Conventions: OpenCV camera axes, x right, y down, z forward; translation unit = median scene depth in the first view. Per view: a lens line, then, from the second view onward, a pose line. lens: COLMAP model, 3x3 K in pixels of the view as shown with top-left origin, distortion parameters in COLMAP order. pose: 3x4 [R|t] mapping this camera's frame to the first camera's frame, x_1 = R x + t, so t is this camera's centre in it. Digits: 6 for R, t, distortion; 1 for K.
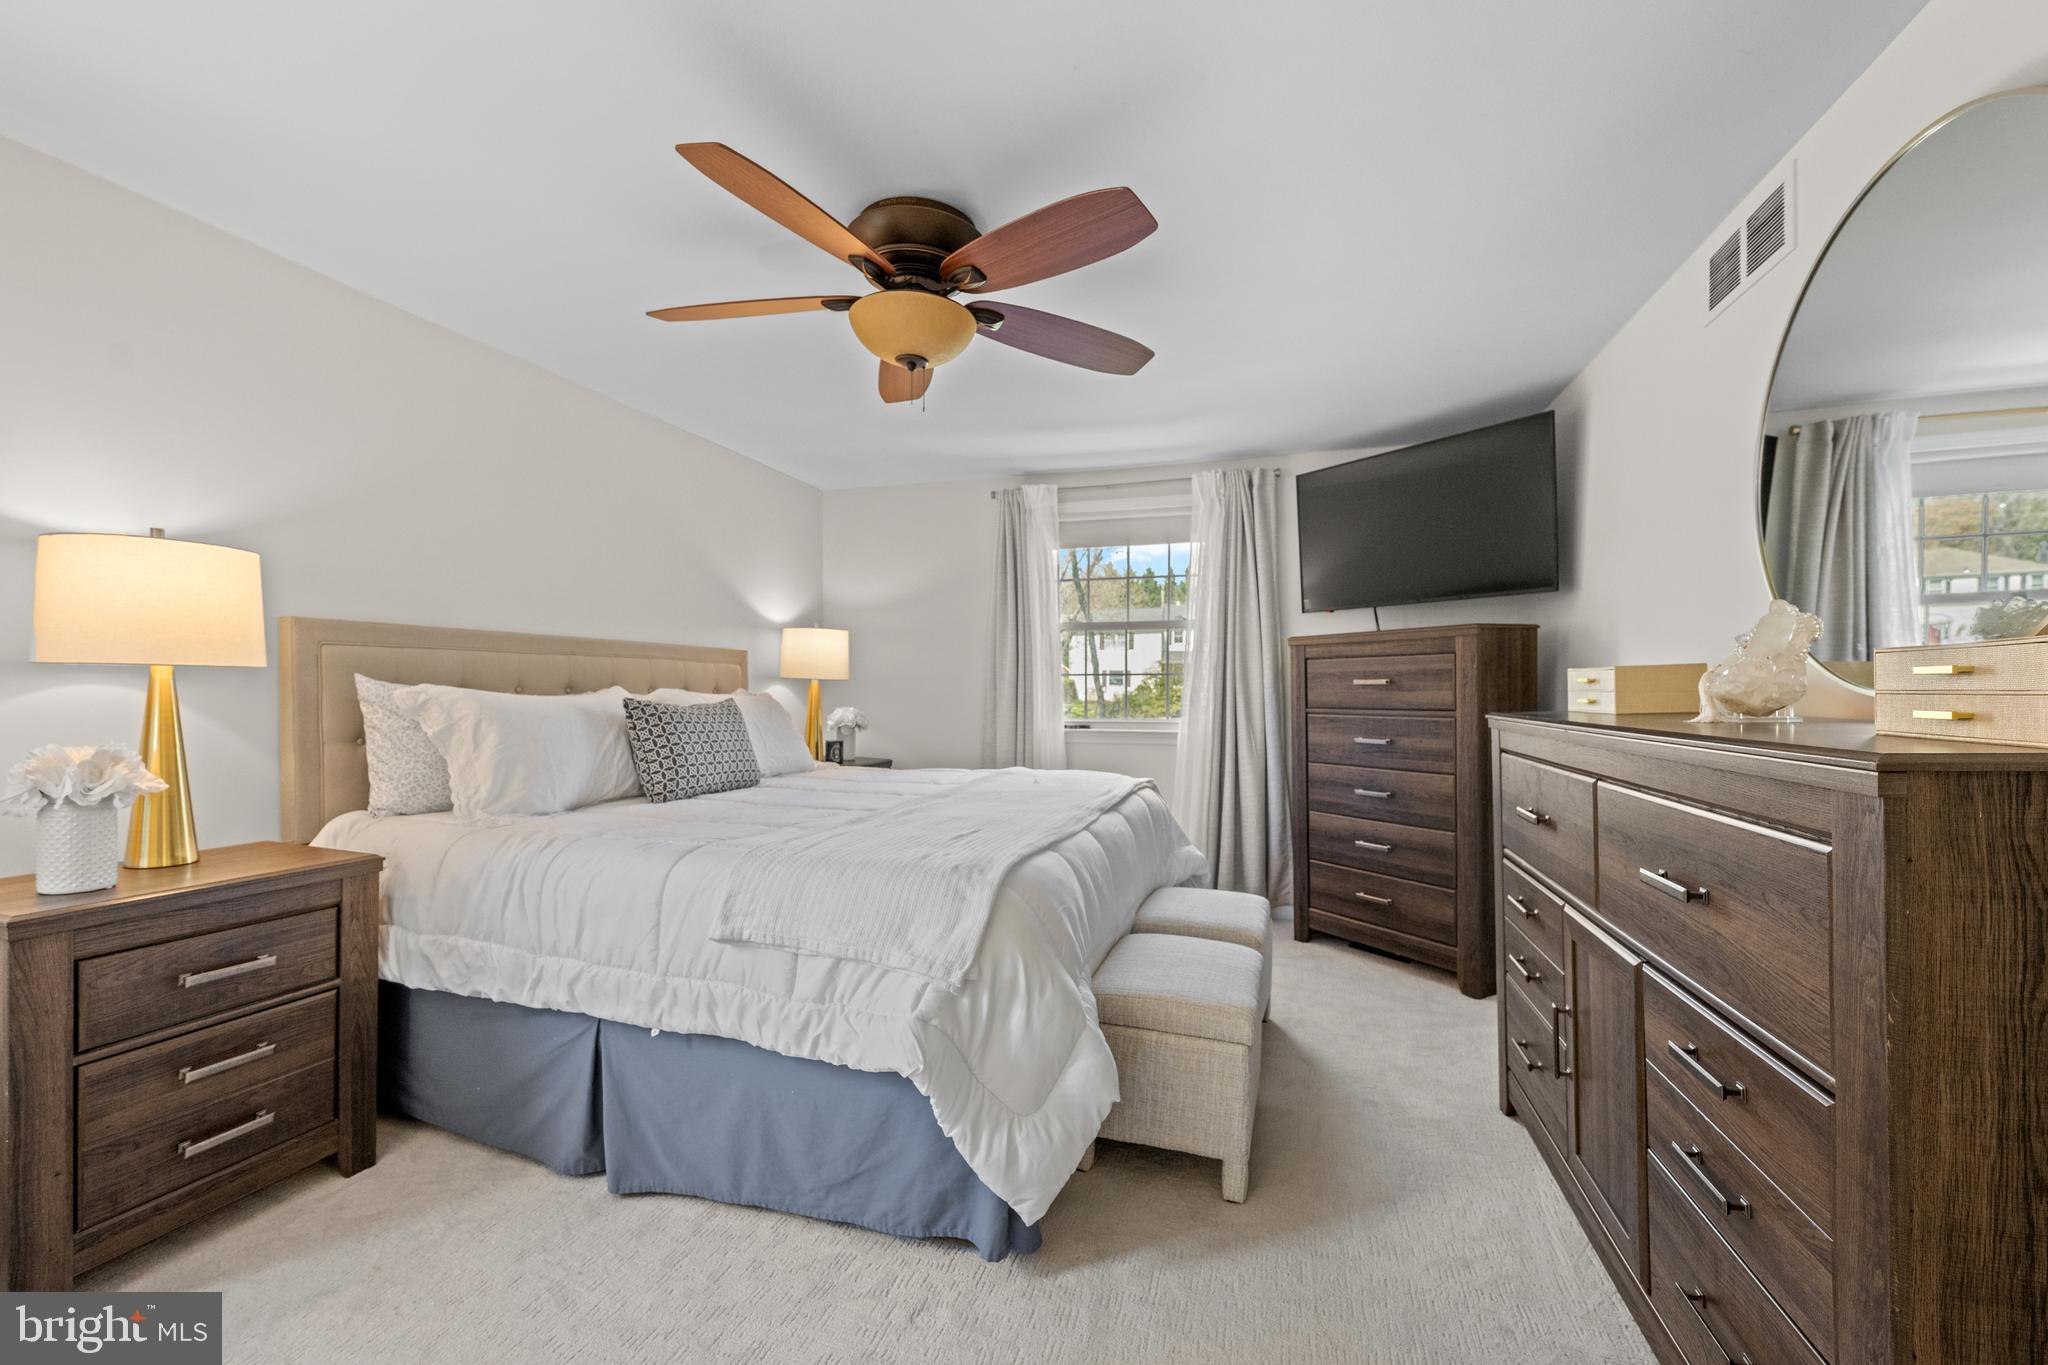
lens RADIAL K [[818.9, 0, 1005.7], [0, 818.9, 692.2], [0, 0, 1]] dist [-0.000838, 0.000460]
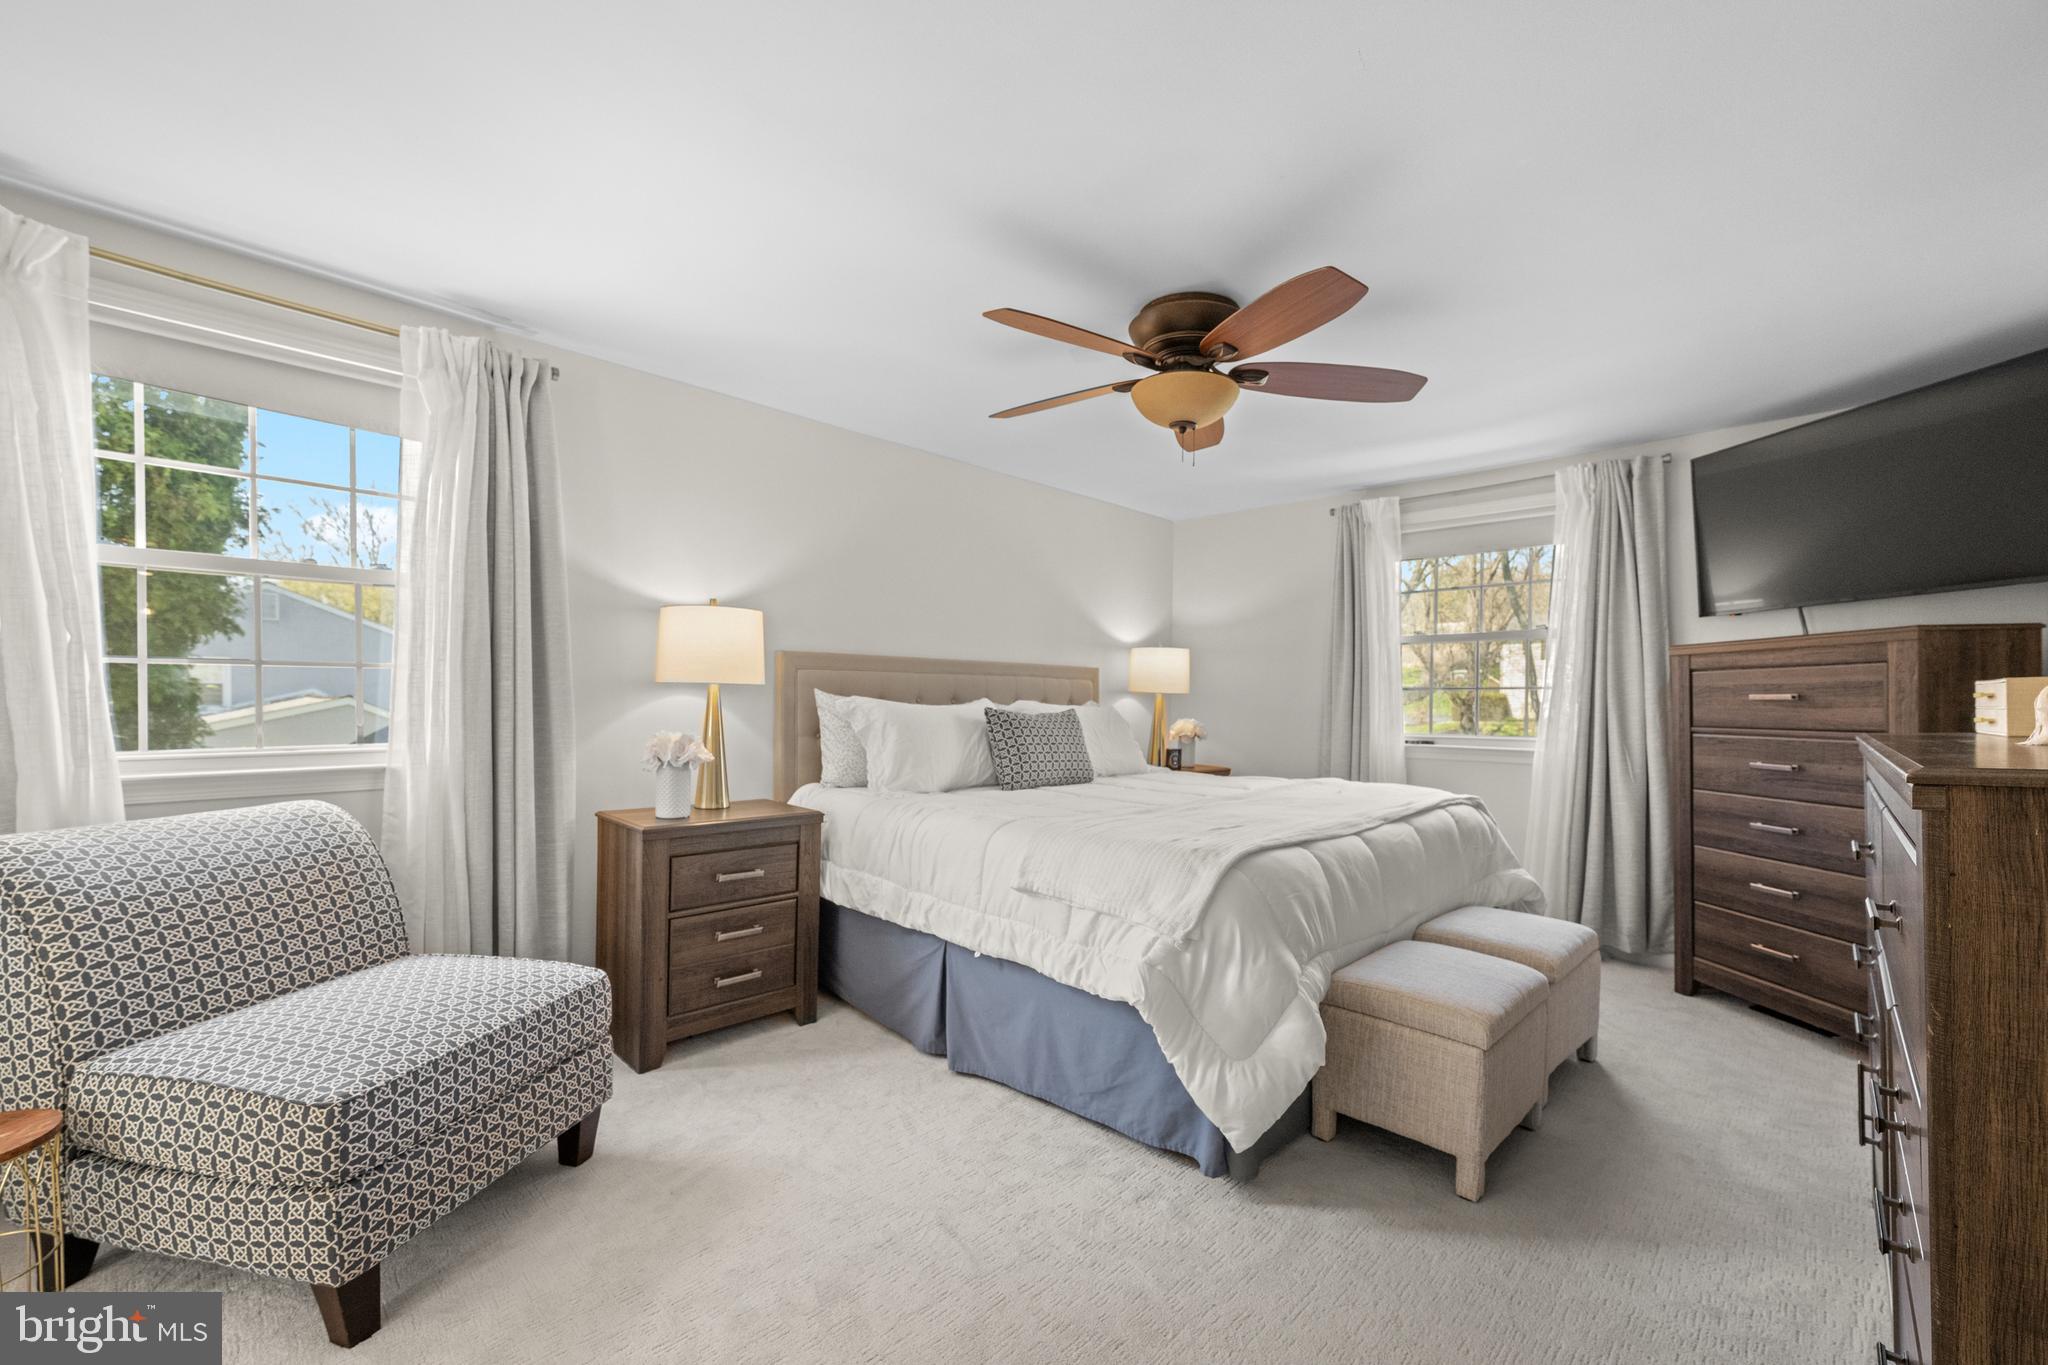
lens RADIAL K [[818.9, 0, 1043.0], [0, 818.9, 690.4], [0, 0, 1]] dist [-0.000838, 0.000460]
pose [[0.904093, -0.000147, -0.427335, 0.226344], [-0.008093, 0.999815, -0.017468, 0.002985], [0.427258, 0.019251, 0.903925, -0.167106]]
